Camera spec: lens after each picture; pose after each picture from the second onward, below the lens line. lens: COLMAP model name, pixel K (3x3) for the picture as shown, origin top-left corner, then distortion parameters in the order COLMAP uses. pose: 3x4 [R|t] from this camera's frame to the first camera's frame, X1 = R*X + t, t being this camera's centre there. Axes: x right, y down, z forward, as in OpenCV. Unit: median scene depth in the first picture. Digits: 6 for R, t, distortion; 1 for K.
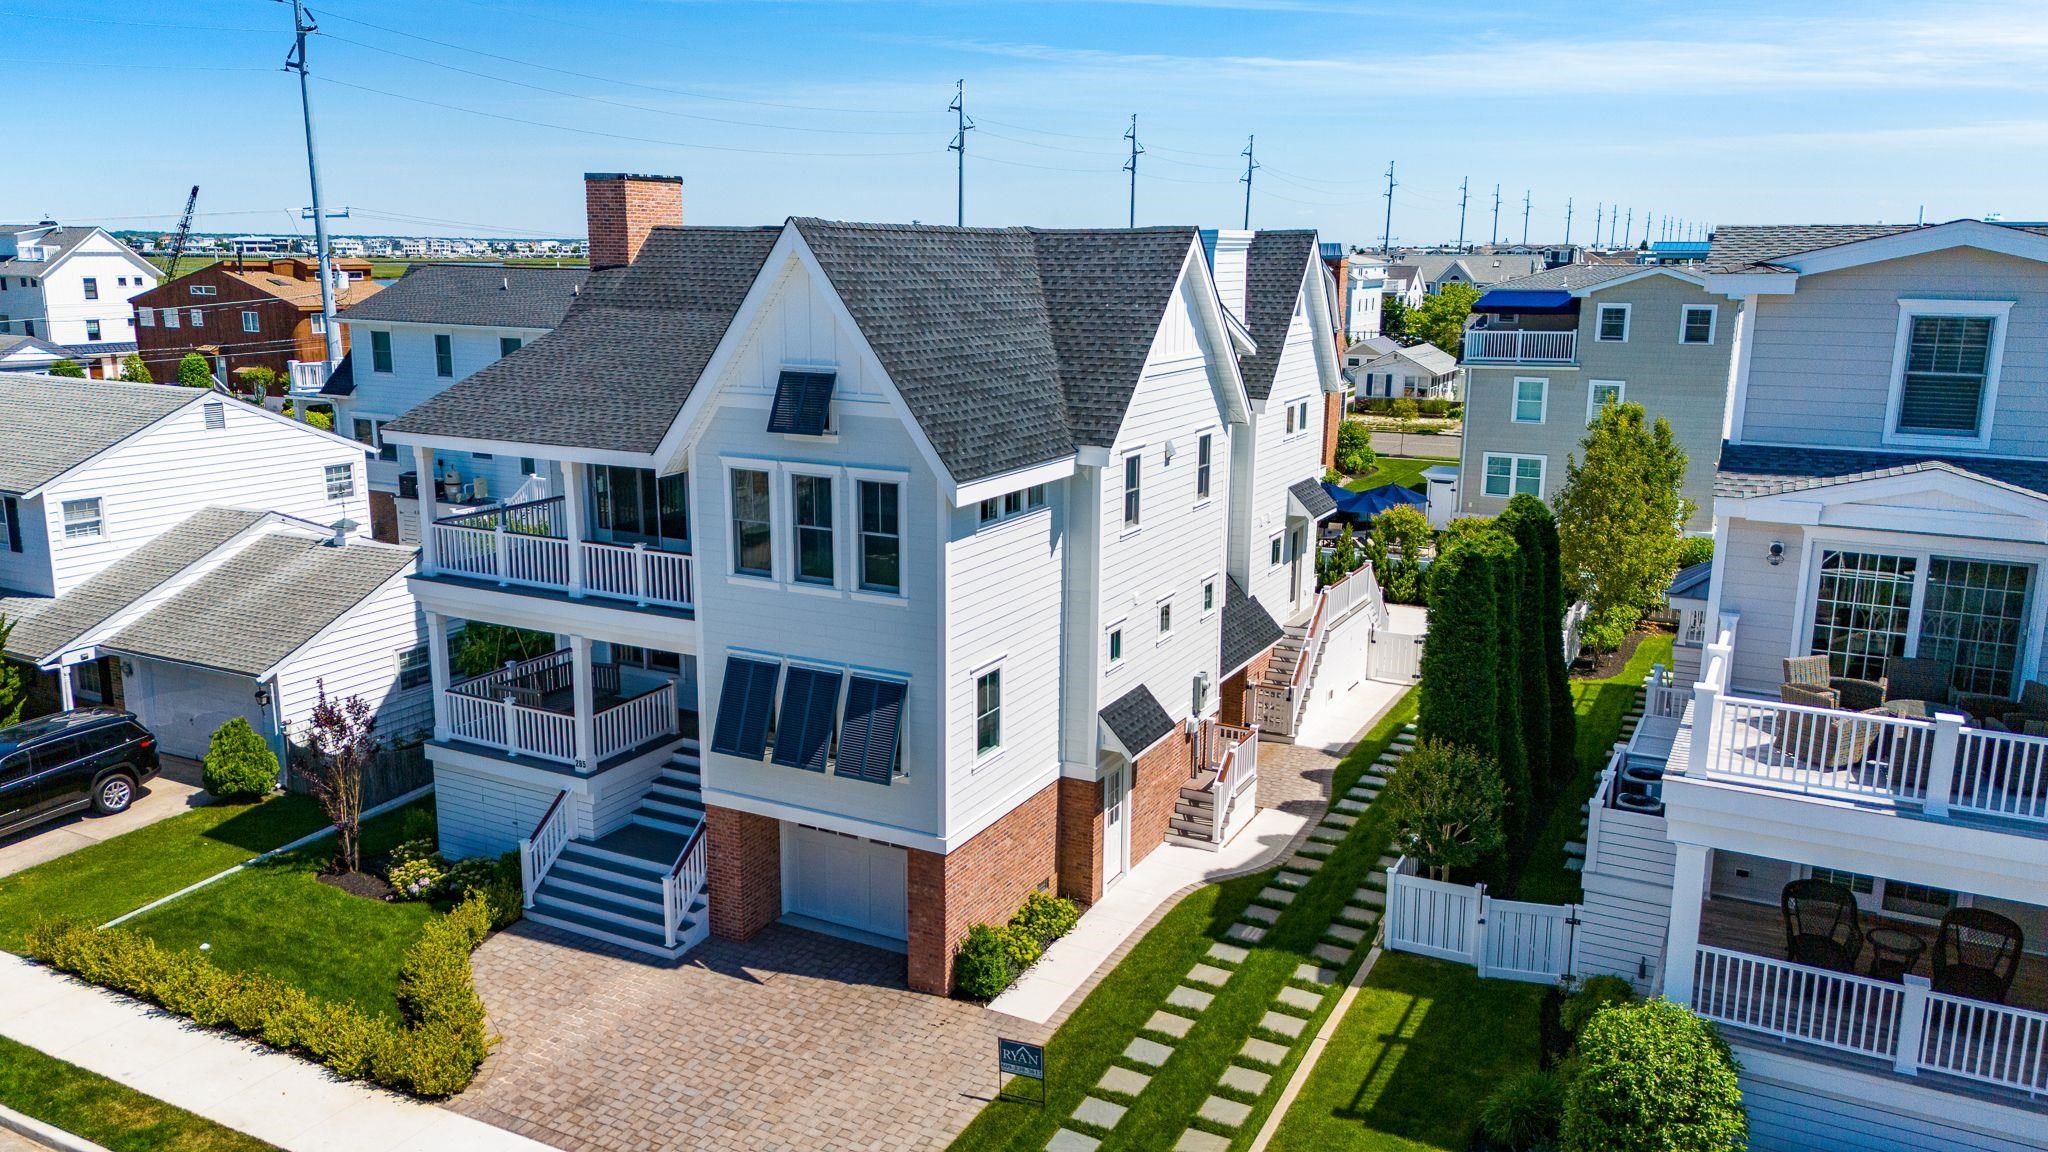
lens RADIAL K [[1501.4, 0, 1039.5], [0, 1501.4, 581.5], [0, 0, 1]] dist [0.051816, -0.022512]
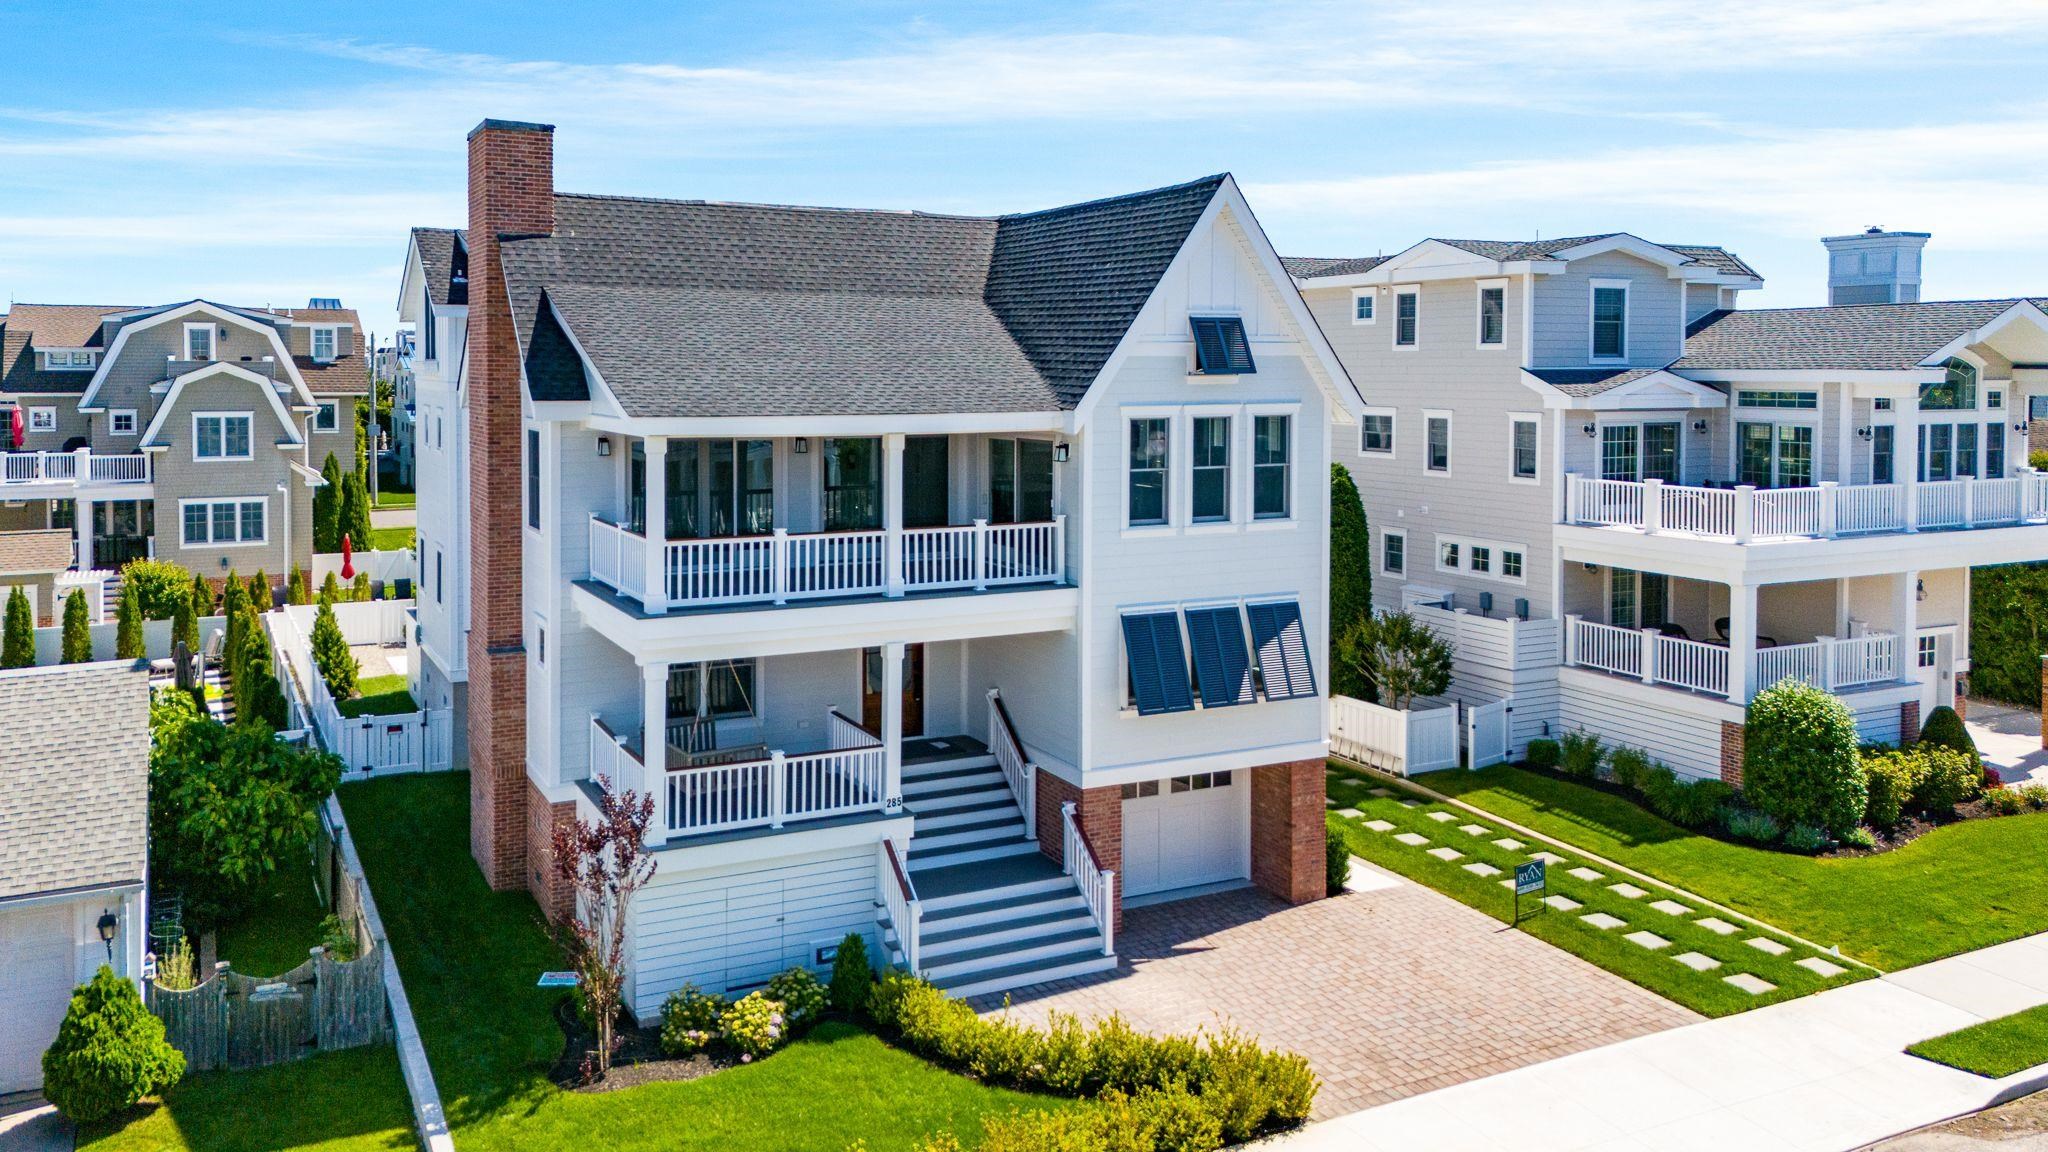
lens RADIAL K [[1501.4, 0, 984.9], [0, 1501.4, 408.7], [0, 0, 1]] dist [0.051816, -0.022512]
pose [[0.596011, -0.033920, 0.802260, -1.033618], [0.175452, 0.980467, -0.088892, -0.009886], [-0.783574, 0.193739, 0.590320, 0.481877]]
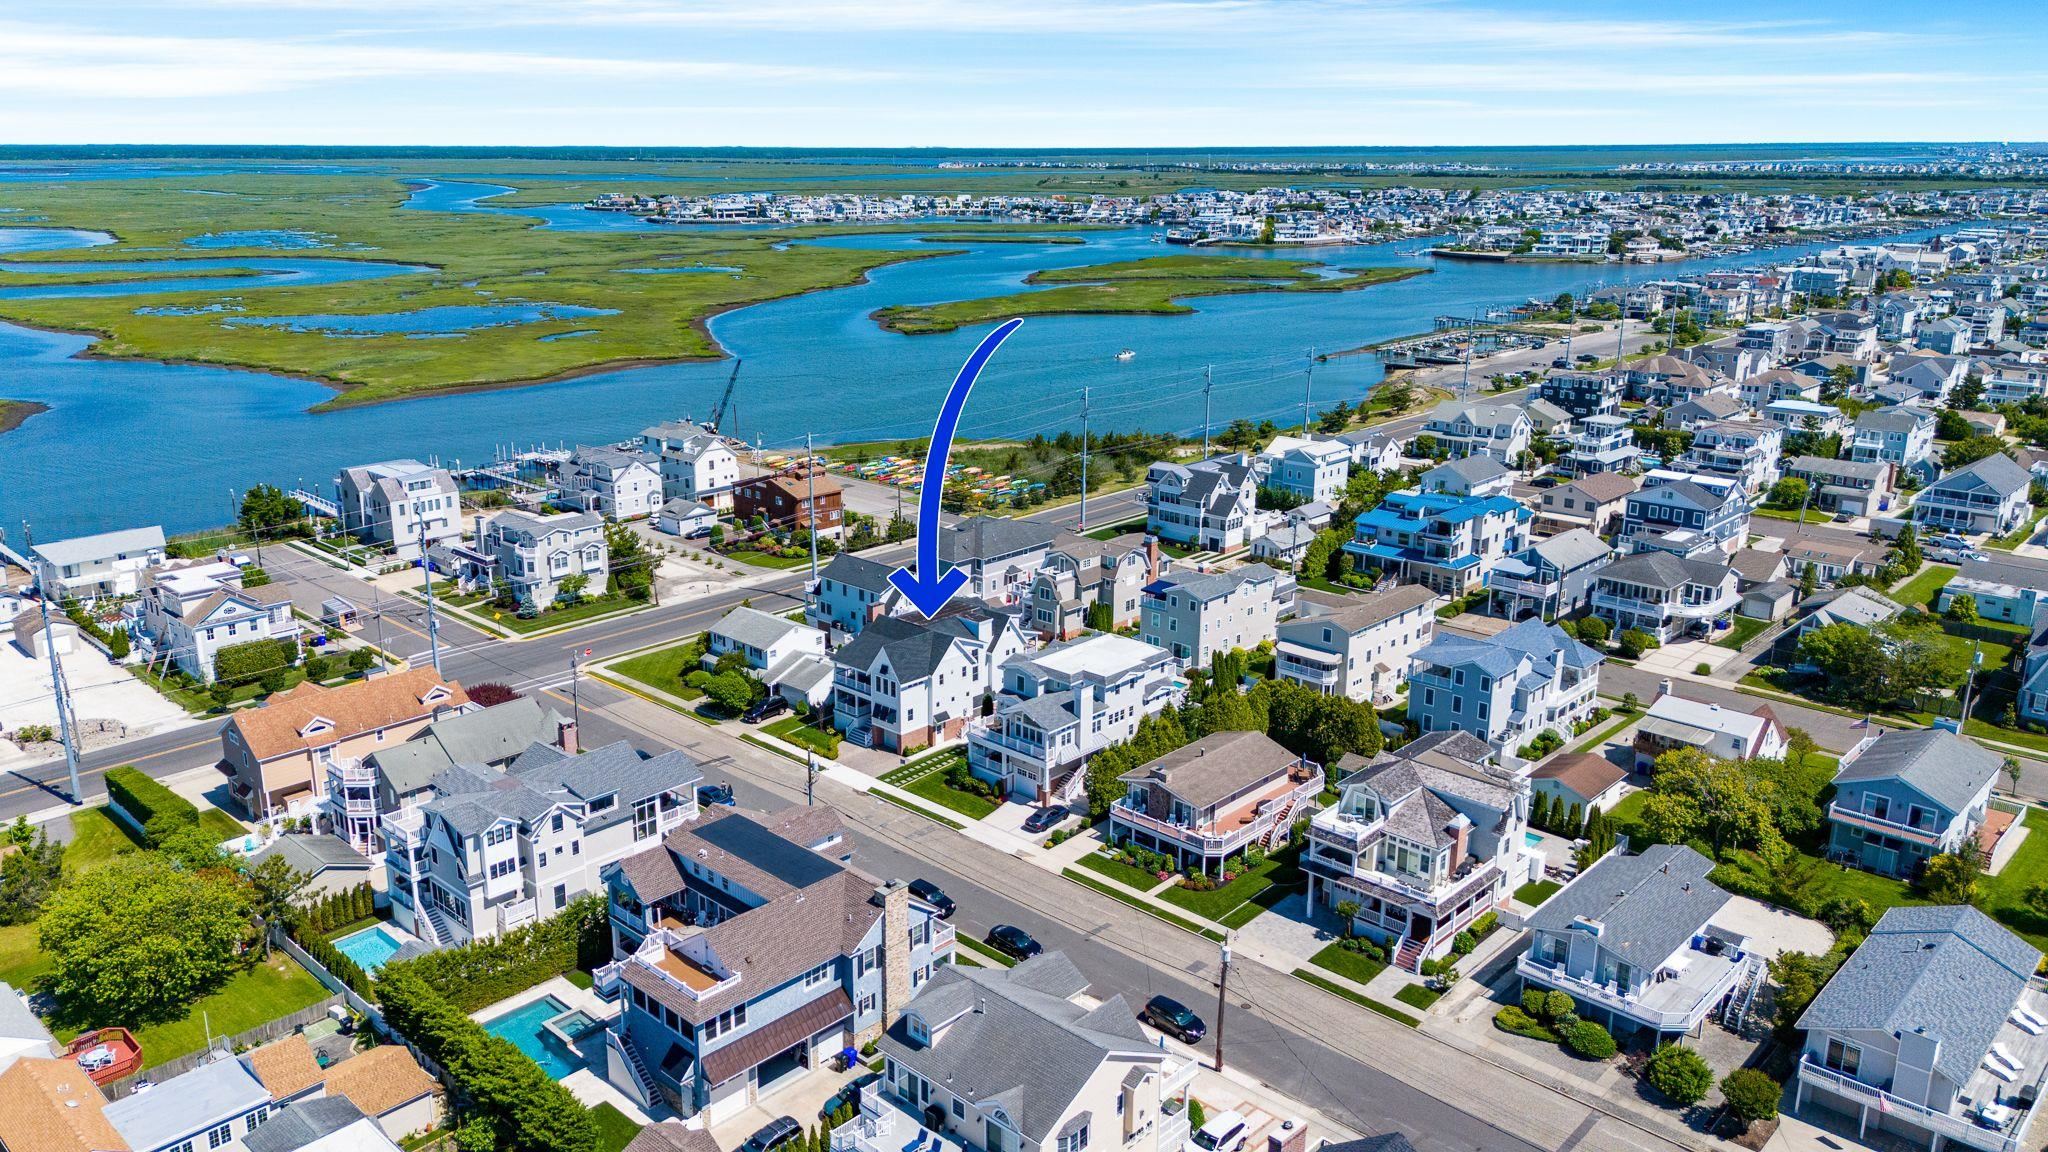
lens RADIAL K [[1501.4, 0, 1016.7], [0, 1501.4, 574.0], [0, 0, 1]] dist [0.051816, -0.022512]
pose [[0.961111, 0.066823, -0.267955, 2.167344], [-0.051852, 0.996692, 0.062574, -0.979592], [0.271250, -0.046247, 0.961397, -5.267092]]
